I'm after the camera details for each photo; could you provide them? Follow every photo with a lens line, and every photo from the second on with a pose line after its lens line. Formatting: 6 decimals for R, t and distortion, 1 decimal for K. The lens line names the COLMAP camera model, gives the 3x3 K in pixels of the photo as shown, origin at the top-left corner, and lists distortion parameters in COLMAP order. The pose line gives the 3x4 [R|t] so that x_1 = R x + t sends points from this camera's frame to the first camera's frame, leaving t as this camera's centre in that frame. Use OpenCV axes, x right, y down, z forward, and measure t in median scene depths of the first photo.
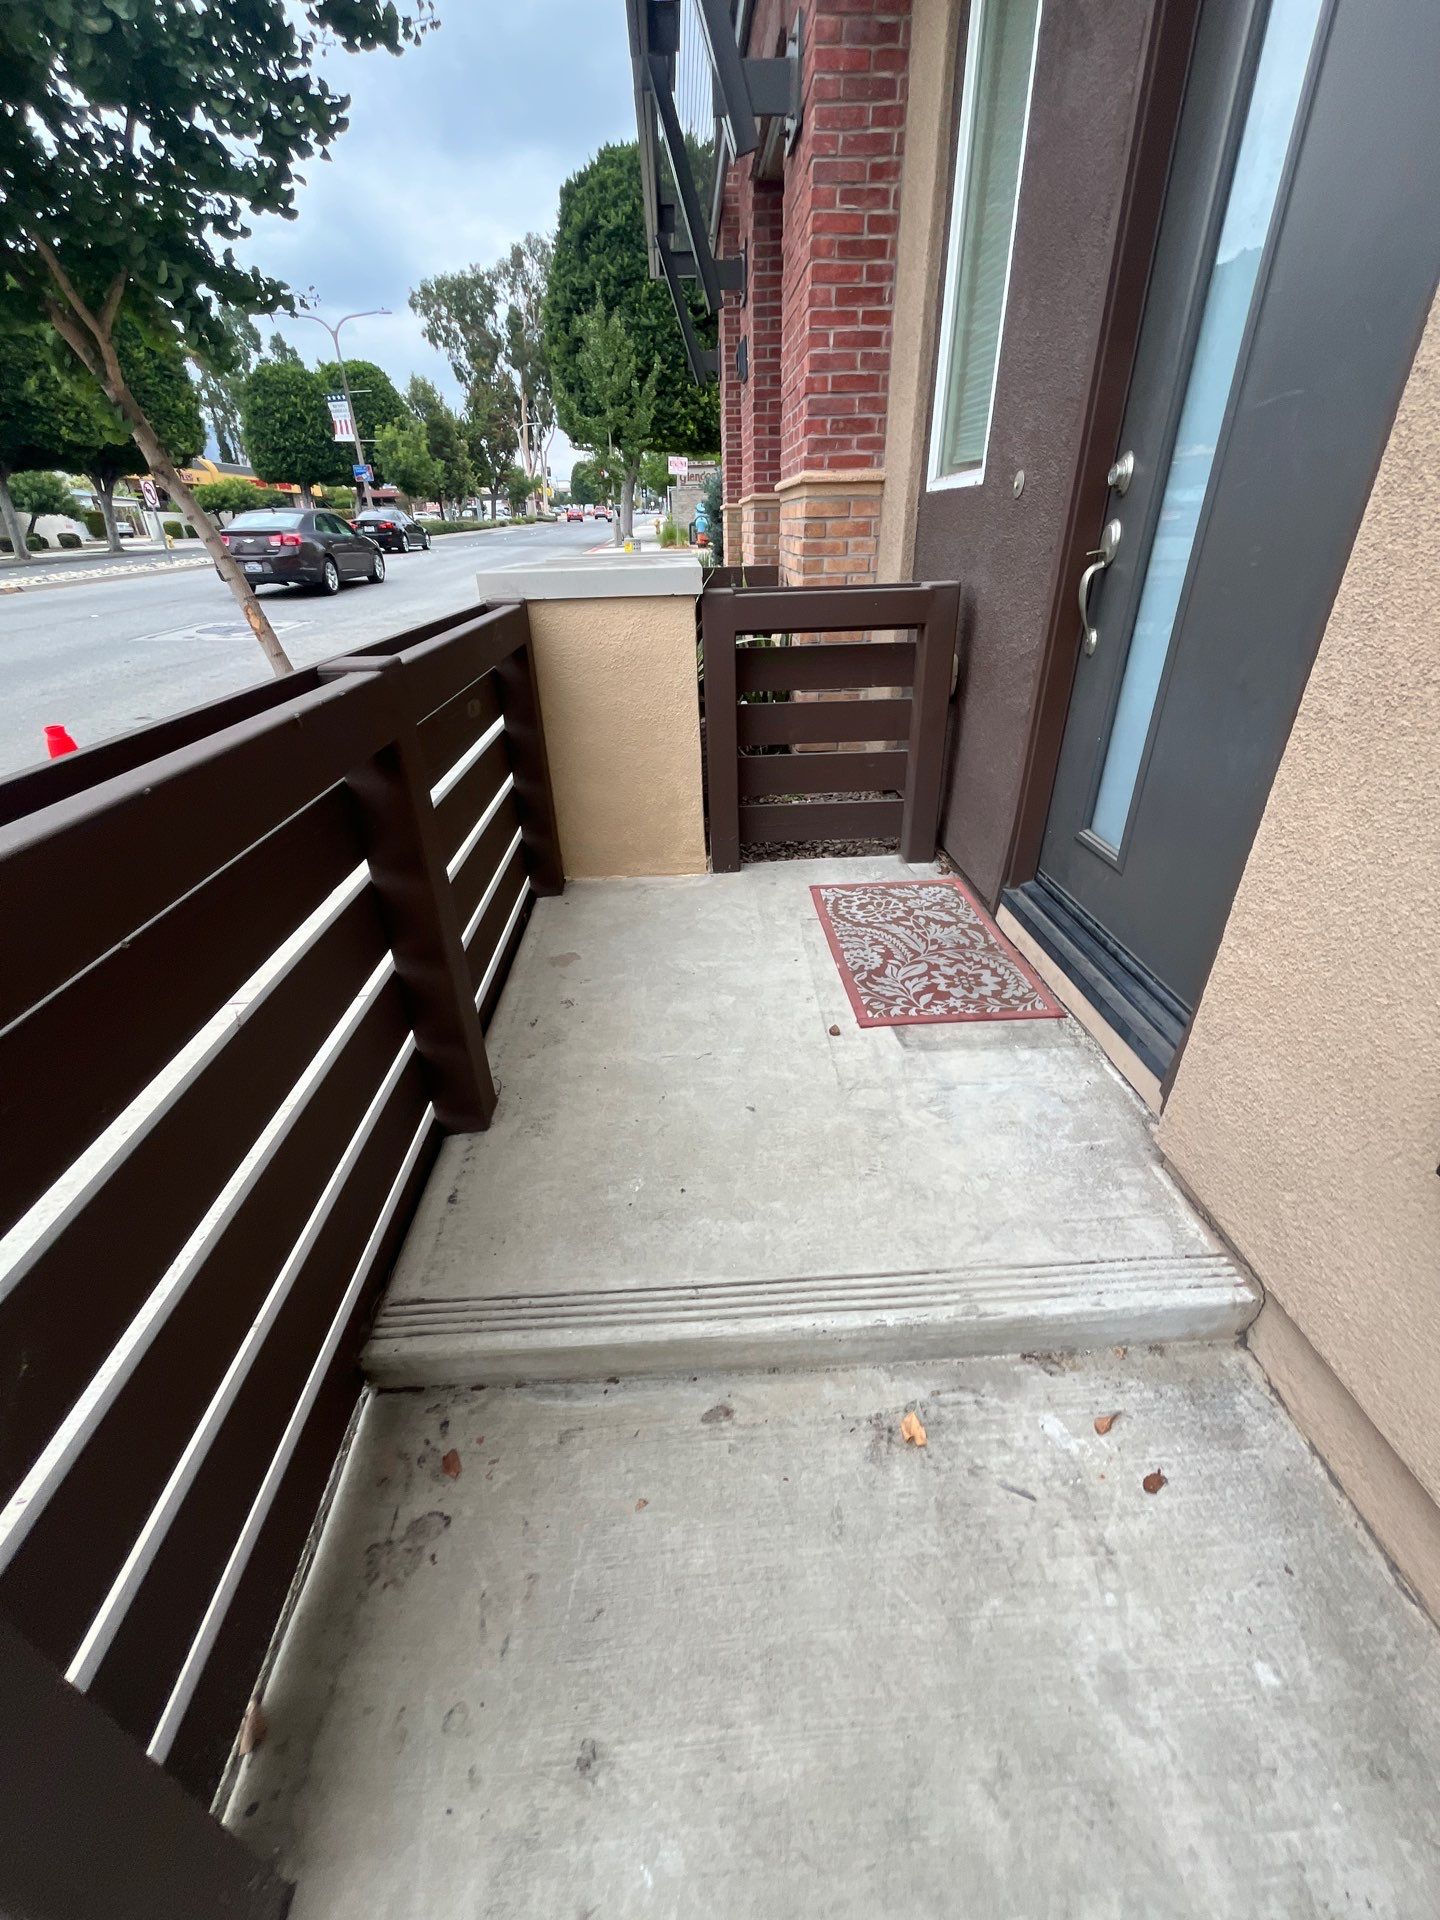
lens RADIAL K [[769.6, 0, 719.2], [0, 769.6, 956.5], [0, 0, 1]] dist [-0.002526, -0.000334]
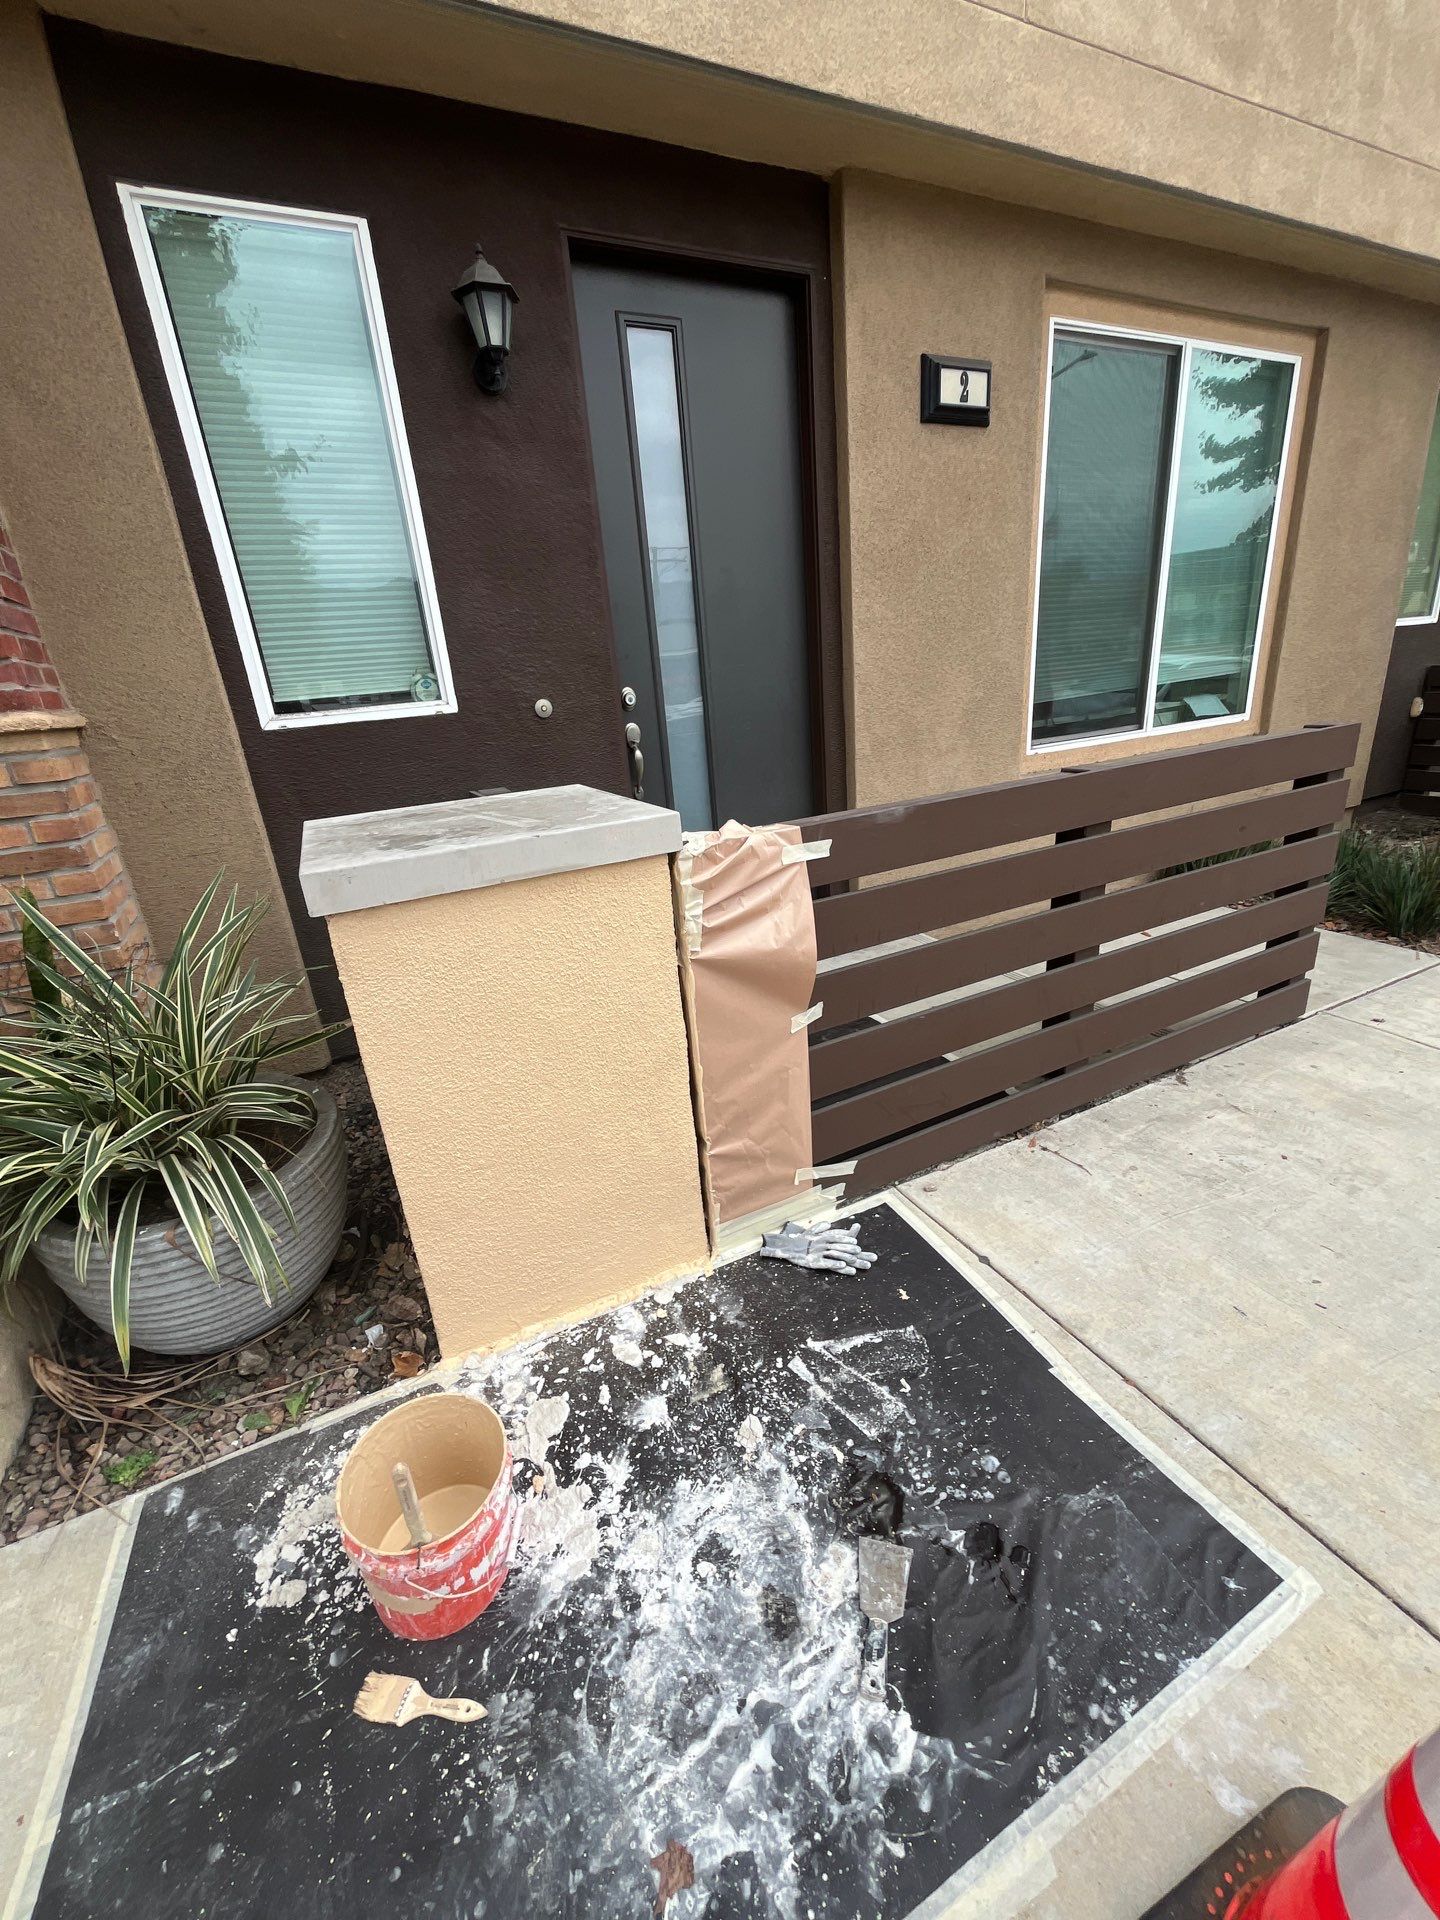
lens RADIAL K [[772.1, 0, 719.5], [0, 772.1, 953.7], [0, 0, 1]] dist [-0.001437, -0.000604]
pose [[-0.395936, -0.256387, 0.881760, -0.672327], [0.527043, 0.722878, 0.446847, -0.492635], [-0.751971, 0.641649, -0.151087, 0.825697]]
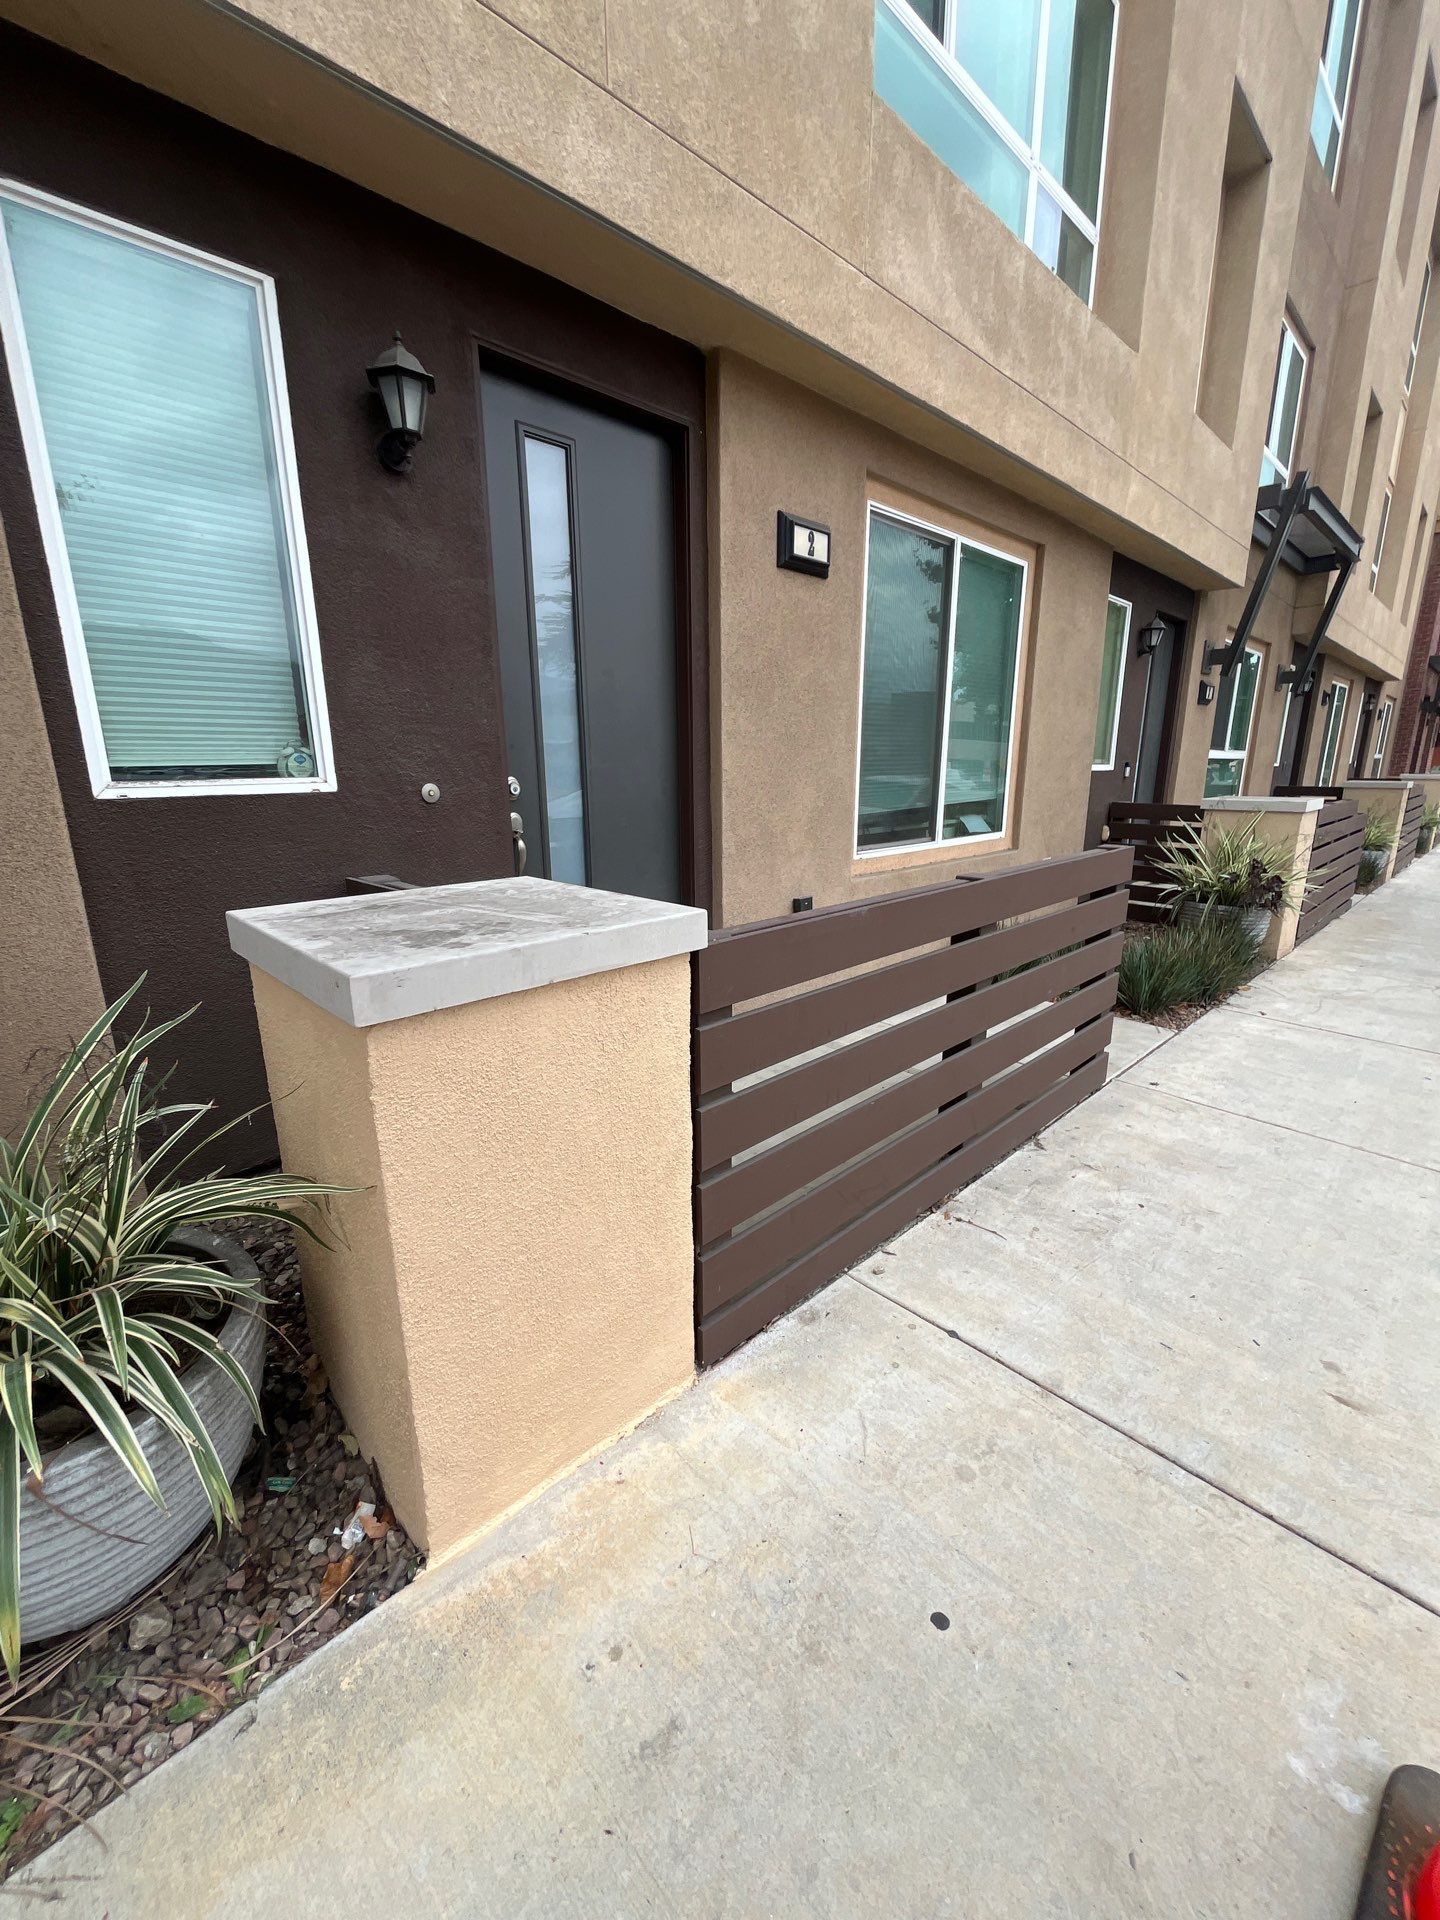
lens RADIAL K [[769.6, 0, 719.2], [0, 769.6, 956.5], [0, 0, 1]] dist [-0.002526, -0.000334]
pose [[-0.655356, -0.156706, 0.738885, -0.581586], [0.389804, 0.767734, 0.508563, -0.571516], [-0.646963, 0.621311, -0.442055, 0.937081]]
